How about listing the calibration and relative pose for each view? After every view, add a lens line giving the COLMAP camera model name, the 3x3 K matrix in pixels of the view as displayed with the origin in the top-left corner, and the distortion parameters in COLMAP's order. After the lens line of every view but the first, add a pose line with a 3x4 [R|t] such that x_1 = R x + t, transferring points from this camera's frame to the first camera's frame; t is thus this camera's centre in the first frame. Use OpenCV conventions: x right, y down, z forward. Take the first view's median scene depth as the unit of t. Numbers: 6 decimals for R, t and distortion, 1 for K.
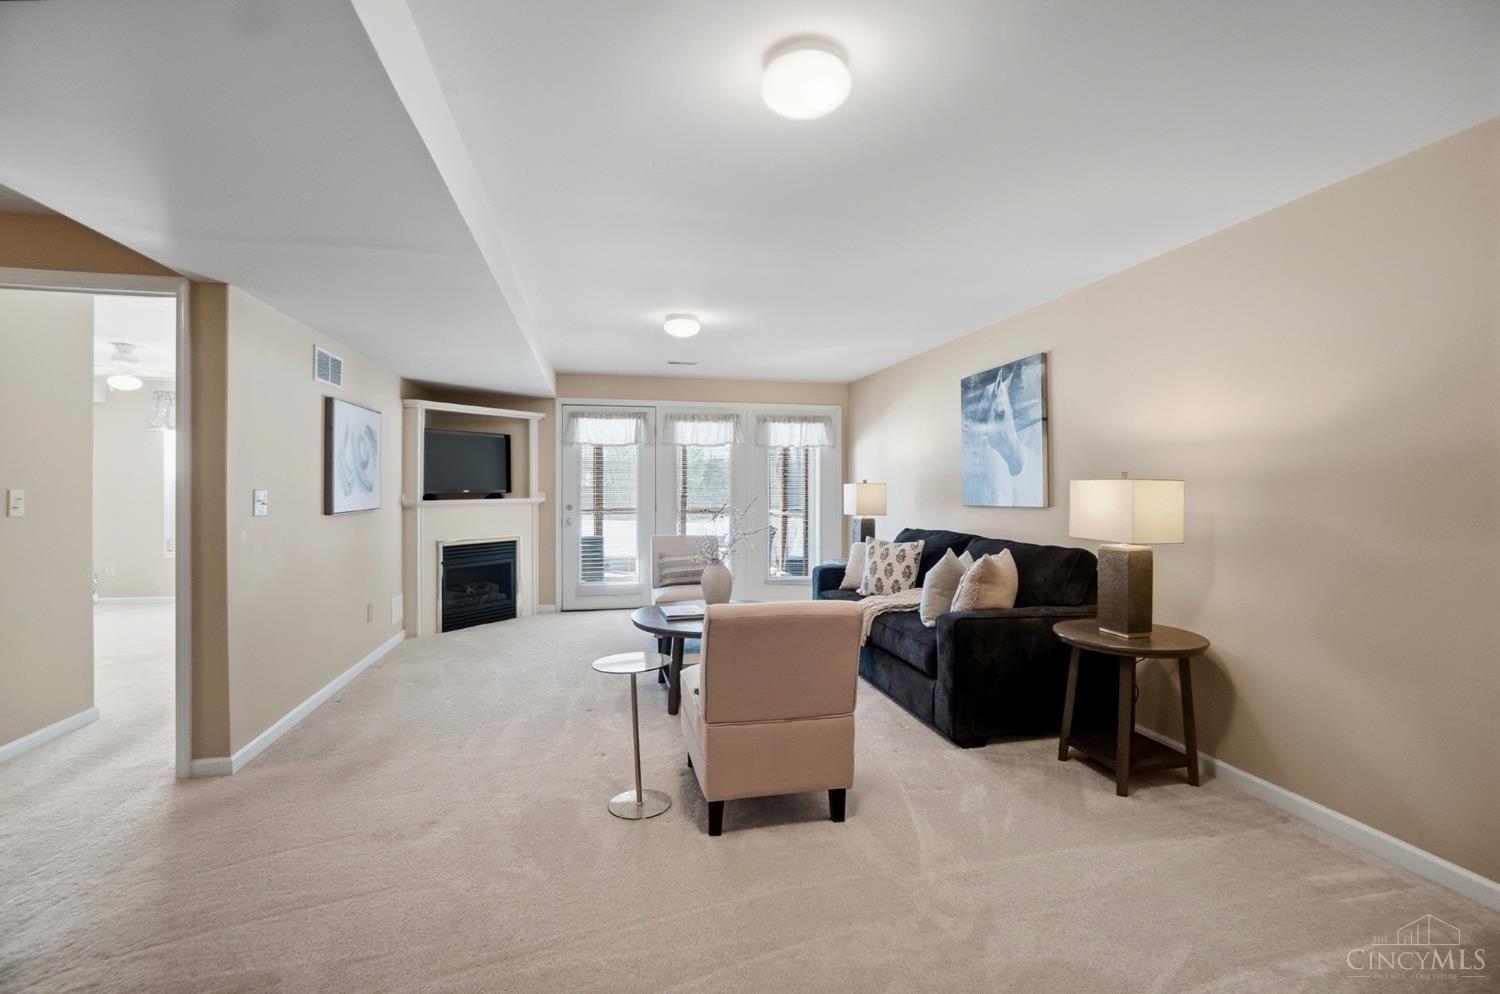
lens RADIAL K [[694.8, 0, 751.3], [0, 694.8, 496.5], [0, 0, 1]] dist [-0.026192, 0.010341]
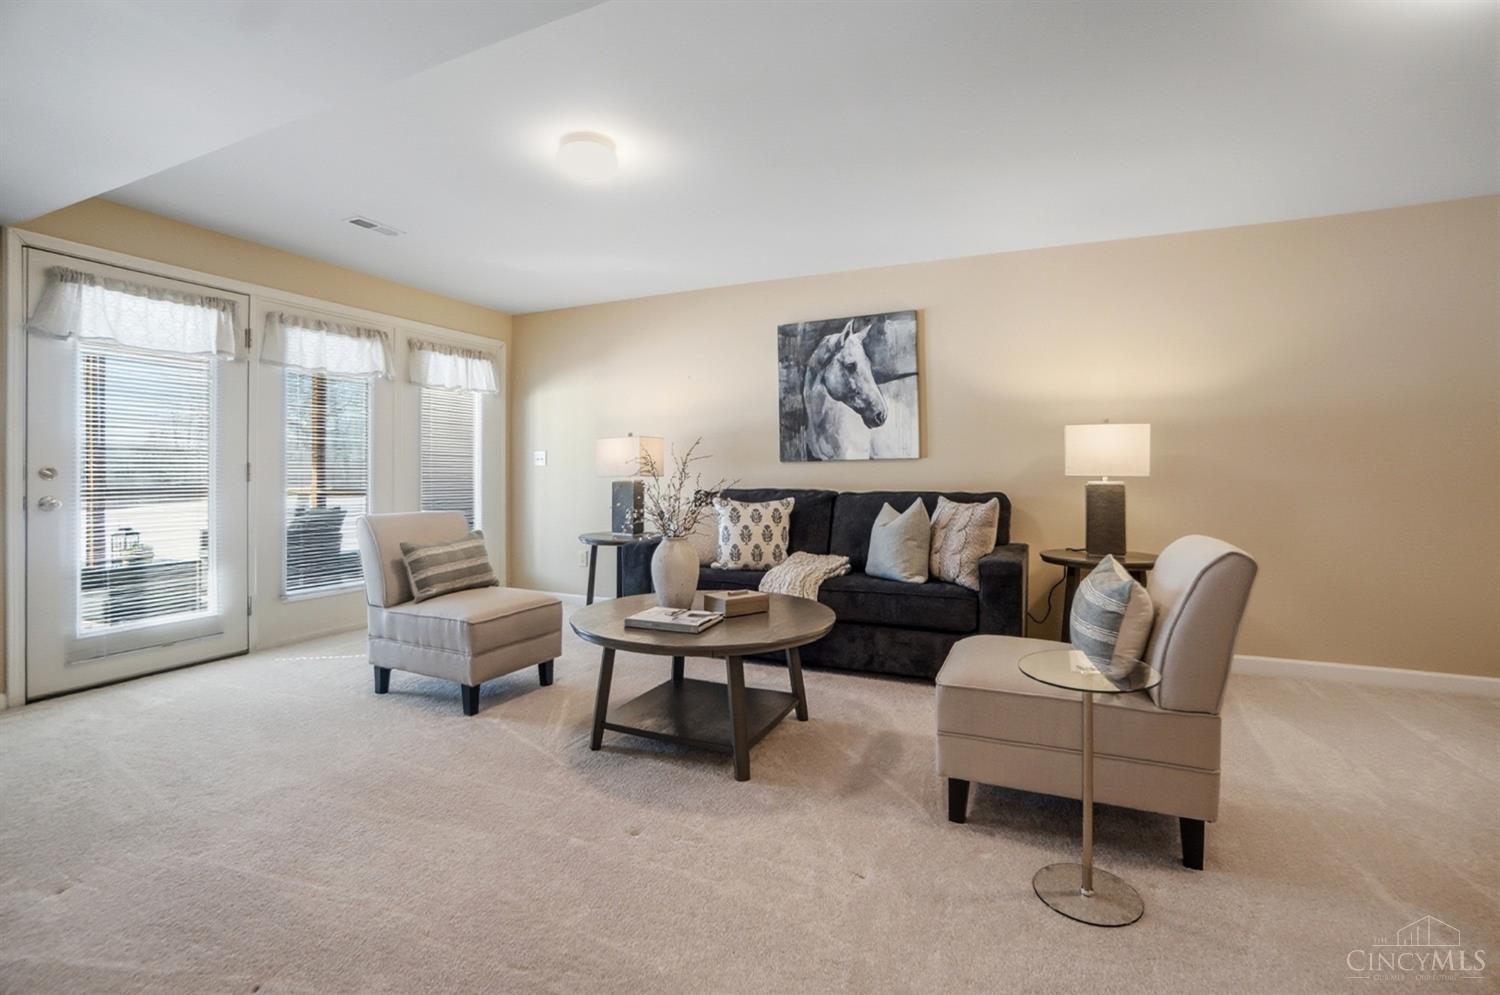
lens RADIAL K [[694.8, 0, 747.4], [0, 694.8, 481.3], [0, 0, 1]] dist [-0.026192, 0.010341]
pose [[0.600014, -0.011670, 0.799904, -0.500988], [0.015267, 0.999879, 0.003136, 0.038206], [-0.799844, 0.010330, 0.600119, 0.509599]]
